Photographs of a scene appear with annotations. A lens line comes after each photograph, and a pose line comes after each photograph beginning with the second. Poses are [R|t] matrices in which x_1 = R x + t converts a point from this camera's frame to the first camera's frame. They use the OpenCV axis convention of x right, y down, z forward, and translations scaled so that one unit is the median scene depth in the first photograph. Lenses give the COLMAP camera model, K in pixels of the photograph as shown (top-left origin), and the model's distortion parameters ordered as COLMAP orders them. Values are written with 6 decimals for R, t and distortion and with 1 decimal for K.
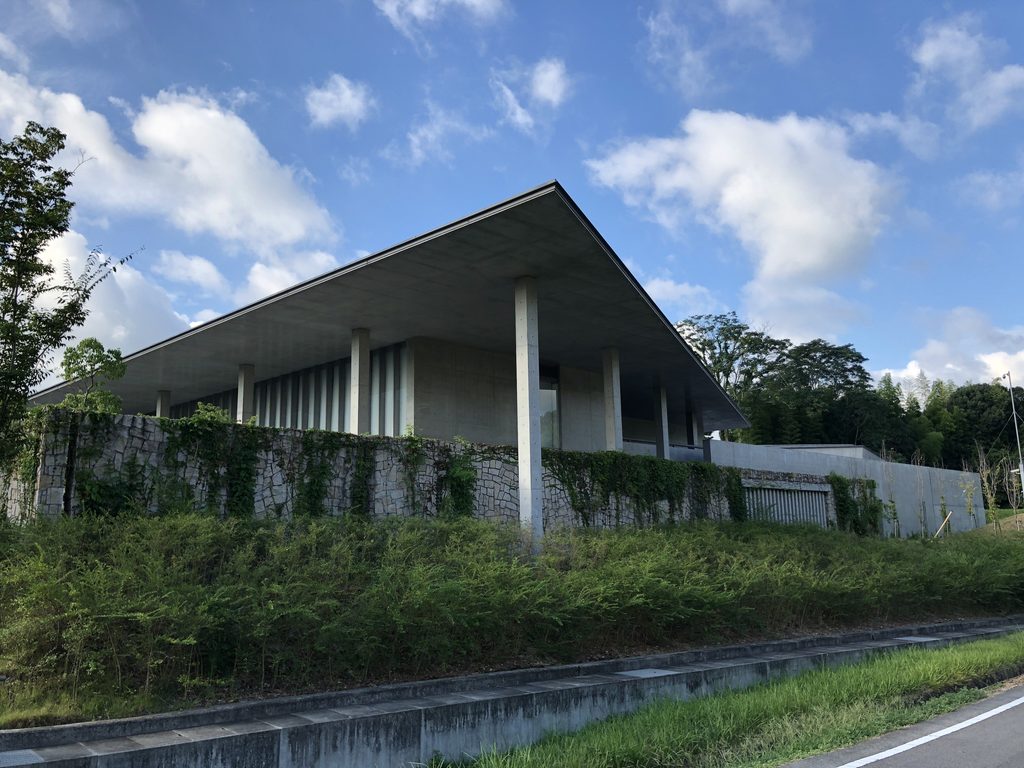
lens RADIAL K [[840.8, 0, 515.5], [0, 840.8, 383.4], [0, 0, 1]] dist [0.015940, -0.036688]
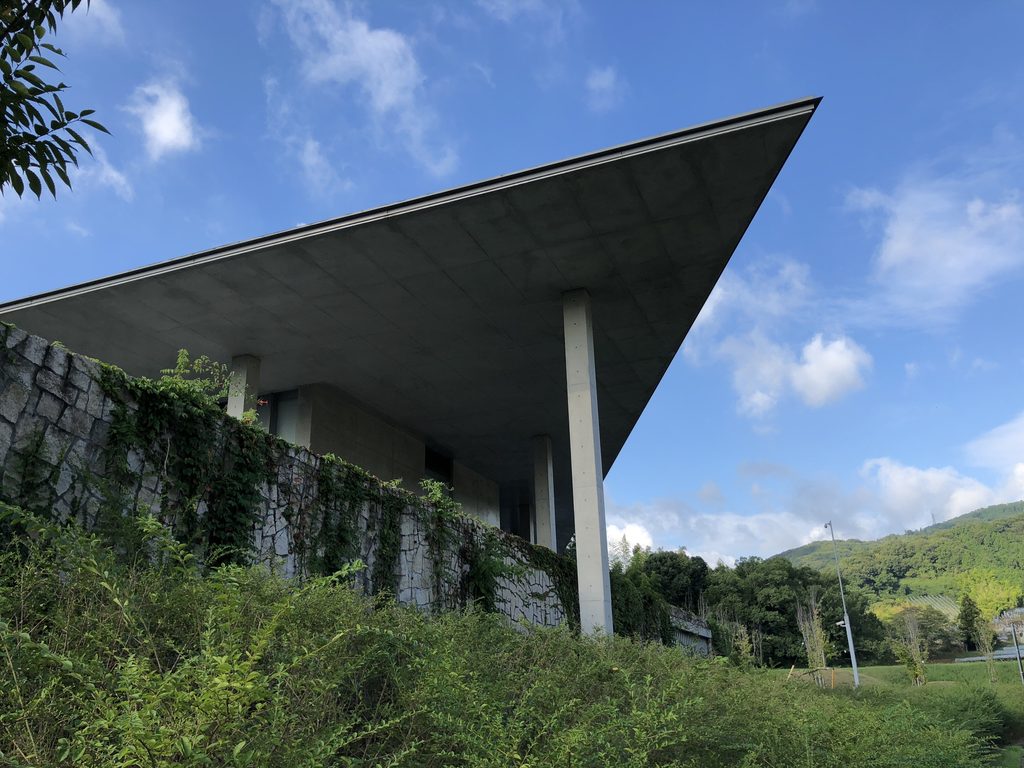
lens RADIAL K [[840.8, 0, 508.7], [0, 840.8, 381.5], [0, 0, 1]] dist [0.015940, -0.036688]
pose [[0.926225, 0.130010, 0.353843, -0.341097], [-0.061458, 0.978166, -0.198528, 0.109313], [-0.371928, 0.162135, 0.913992, 0.478696]]
